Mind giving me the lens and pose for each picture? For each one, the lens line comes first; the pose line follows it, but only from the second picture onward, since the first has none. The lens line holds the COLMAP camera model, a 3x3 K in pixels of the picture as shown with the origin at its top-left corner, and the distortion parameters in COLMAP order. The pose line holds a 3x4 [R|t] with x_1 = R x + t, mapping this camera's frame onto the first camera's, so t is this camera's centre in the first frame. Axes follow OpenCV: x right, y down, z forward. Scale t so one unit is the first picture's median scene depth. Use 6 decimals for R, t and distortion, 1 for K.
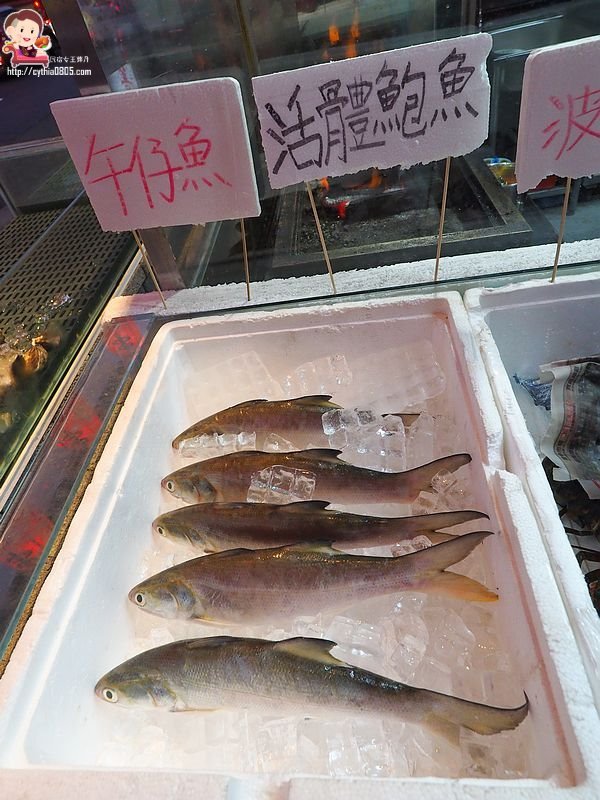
lens RADIAL K [[492.3, 0, 300.0], [0, 492.3, 400.0], [0, 0, 1]] dist [0.000406, 0.004202]
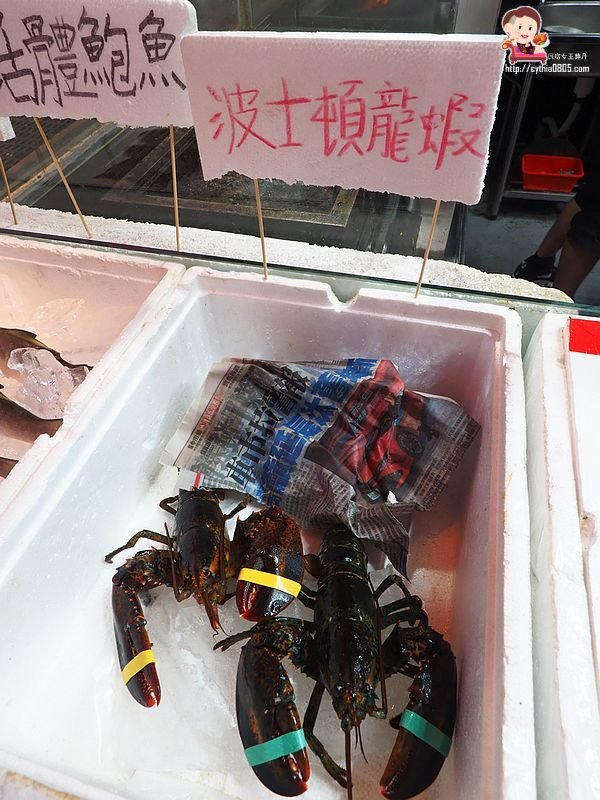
lens RADIAL K [[492.3, 0, 300.0], [0, 492.3, 400.0], [0, 0, 1]] dist [0.000406, 0.004202]
pose [[0.965706, 0.257377, -0.034201, 0.780021], [-0.251975, 0.960801, 0.115626, -0.158550], [0.062620, -0.103043, 0.992704, -0.015064]]
